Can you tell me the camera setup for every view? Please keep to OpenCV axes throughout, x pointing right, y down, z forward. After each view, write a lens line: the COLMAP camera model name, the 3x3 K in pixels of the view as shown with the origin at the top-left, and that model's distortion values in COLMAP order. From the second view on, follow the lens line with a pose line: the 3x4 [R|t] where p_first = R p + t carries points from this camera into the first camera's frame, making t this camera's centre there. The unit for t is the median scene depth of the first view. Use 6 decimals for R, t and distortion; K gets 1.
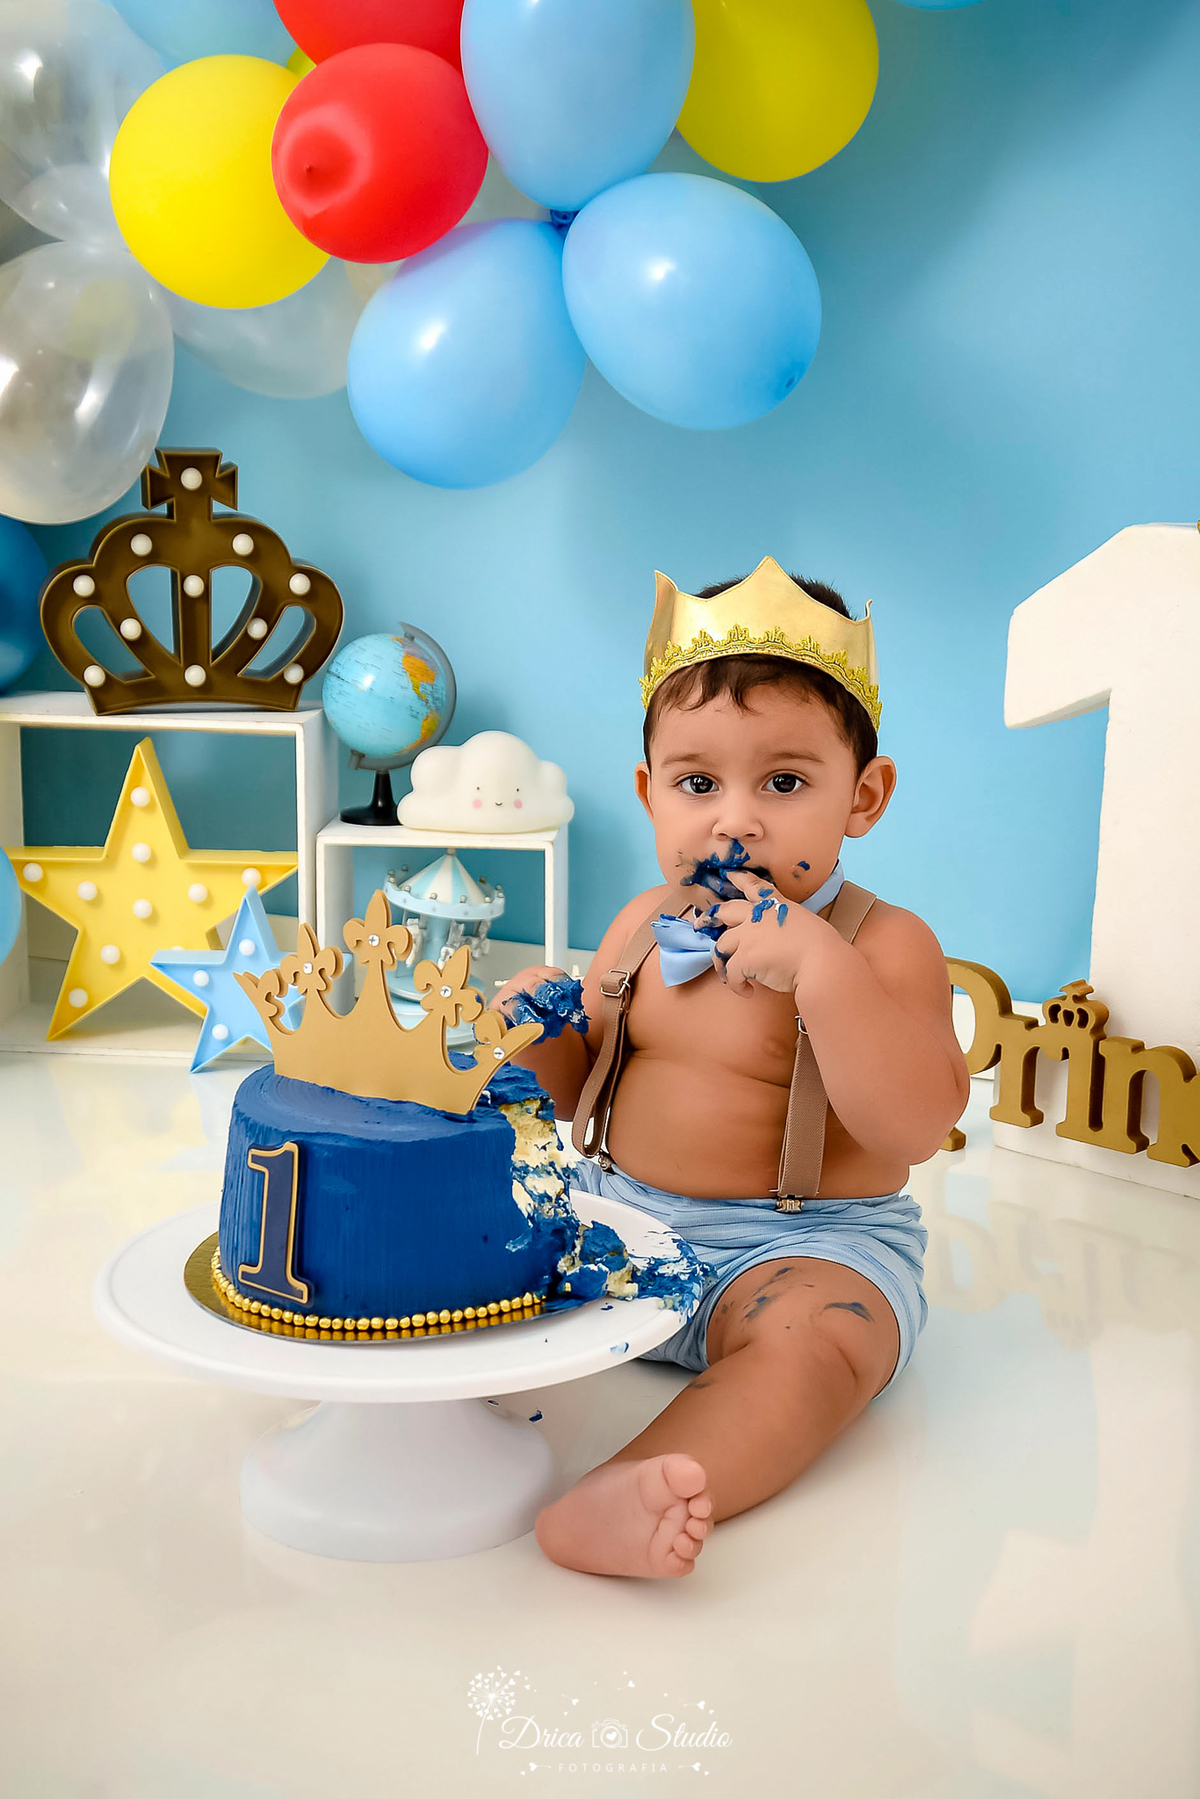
lens RADIAL K [[2672.5, 0, 601.8], [0, 2672.5, 915.8], [0, 0, 1]] dist [0.185928, 0.000000]
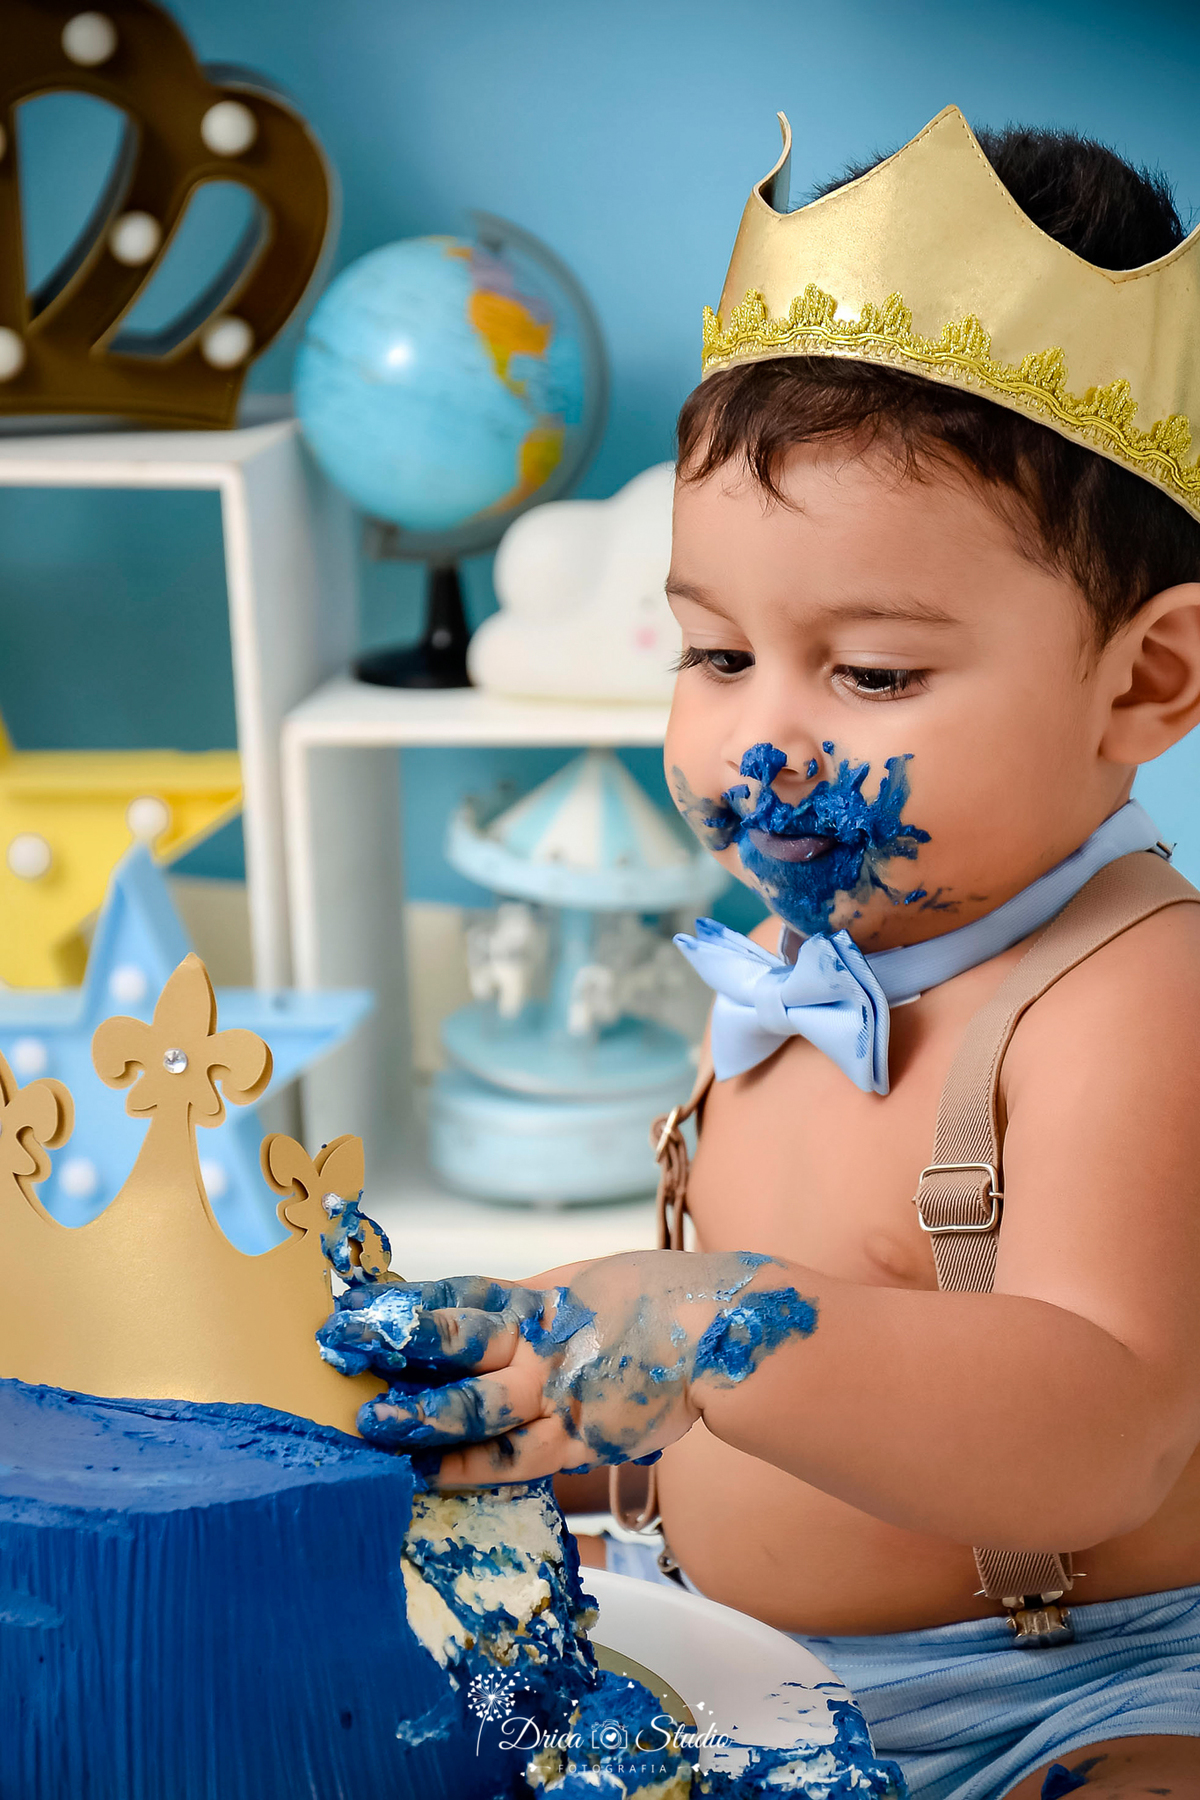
lens RADIAL K [[7061.8, 0, 626.5], [0, 7061.8, 944.8], [0, 0, 1]] dist [1.338864, 0.000000]
pose [[0.988526, -0.022984, -0.149295, 0.118915], [0.029045, 0.998835, 0.038543, -0.036390], [0.148235, -0.042436, 0.988041, -0.129048]]
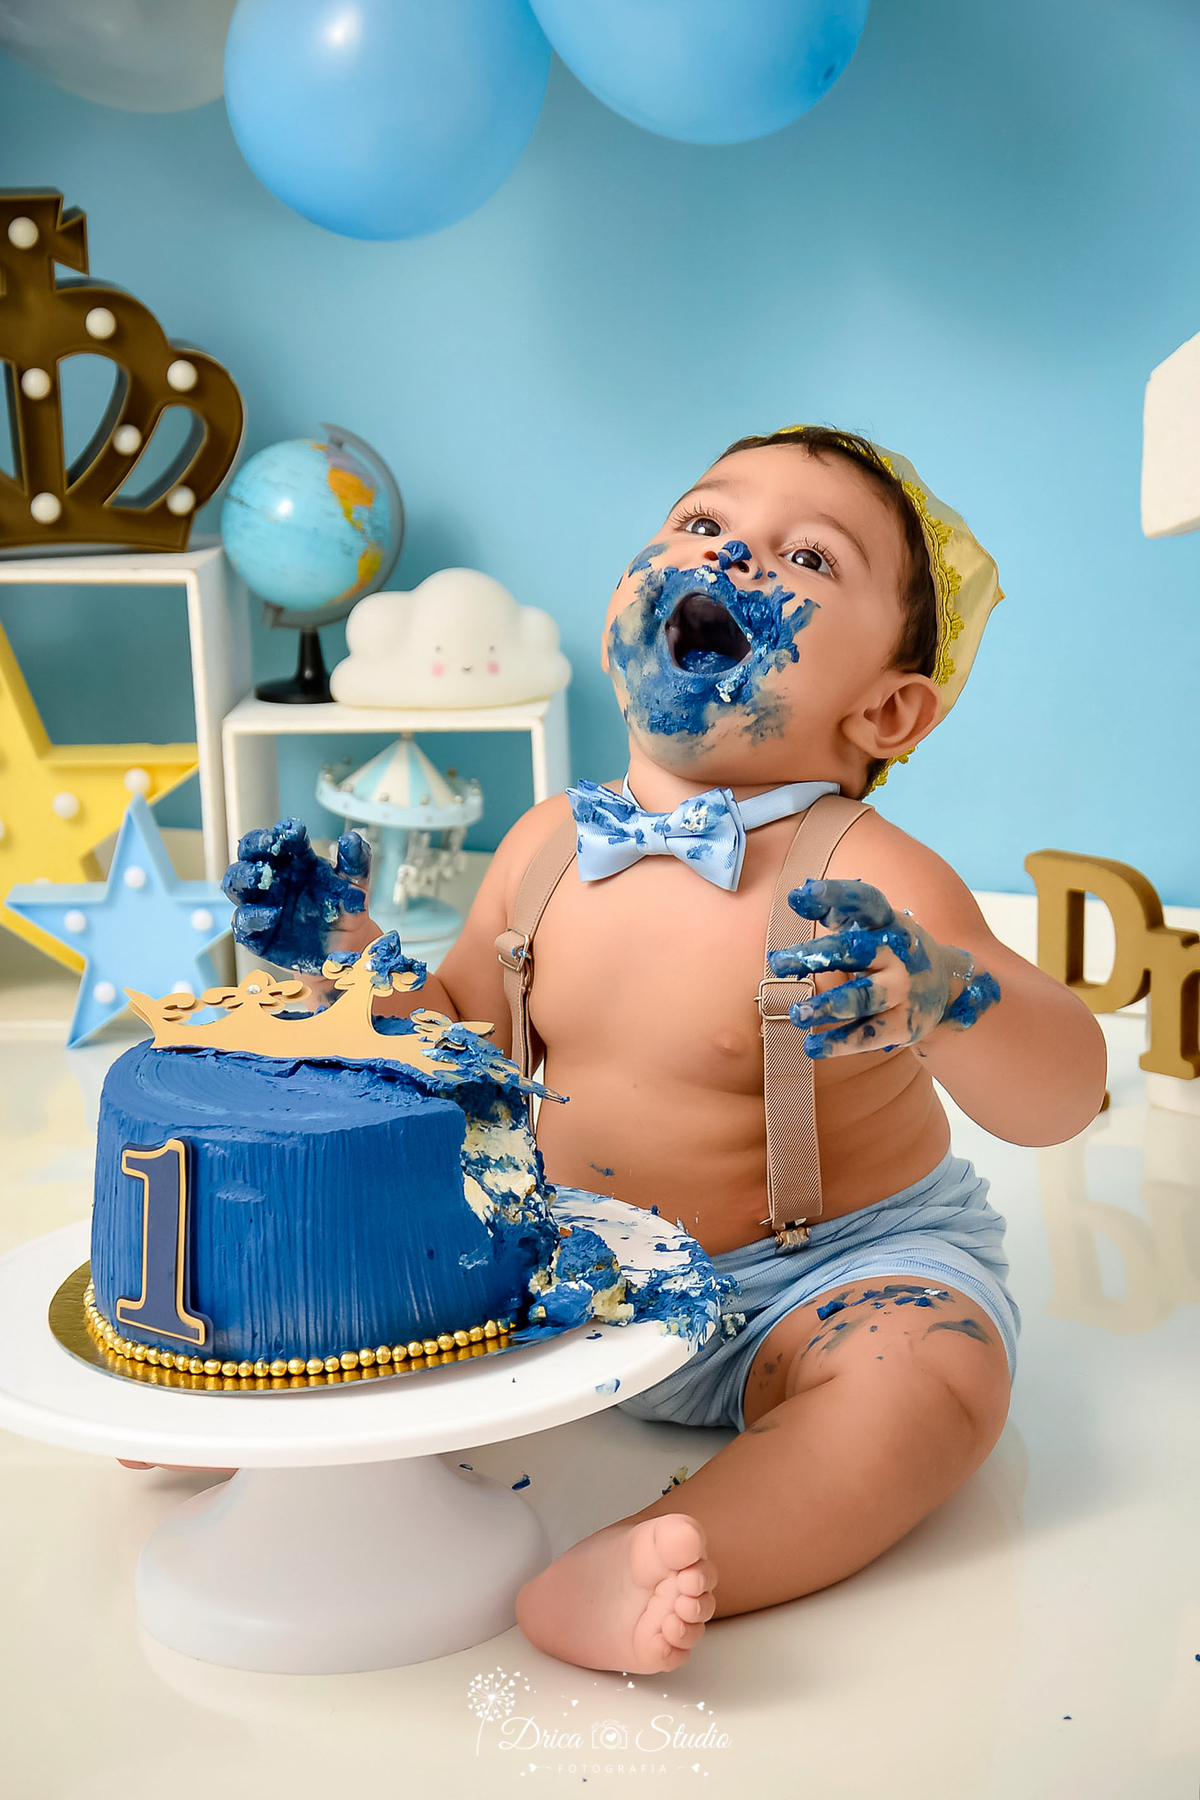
lens RADIAL K [[3901.1, 0, 604.5], [0, 3901.1, 963.0], [0, 0, 1]] dist [0.457459, 0.000000]
pose [[0.998850, -0.039557, -0.027086, 0.025209], [0.040738, 0.998176, 0.044557, -0.007407], [0.025274, -0.045609, 0.998640, -0.079116]]
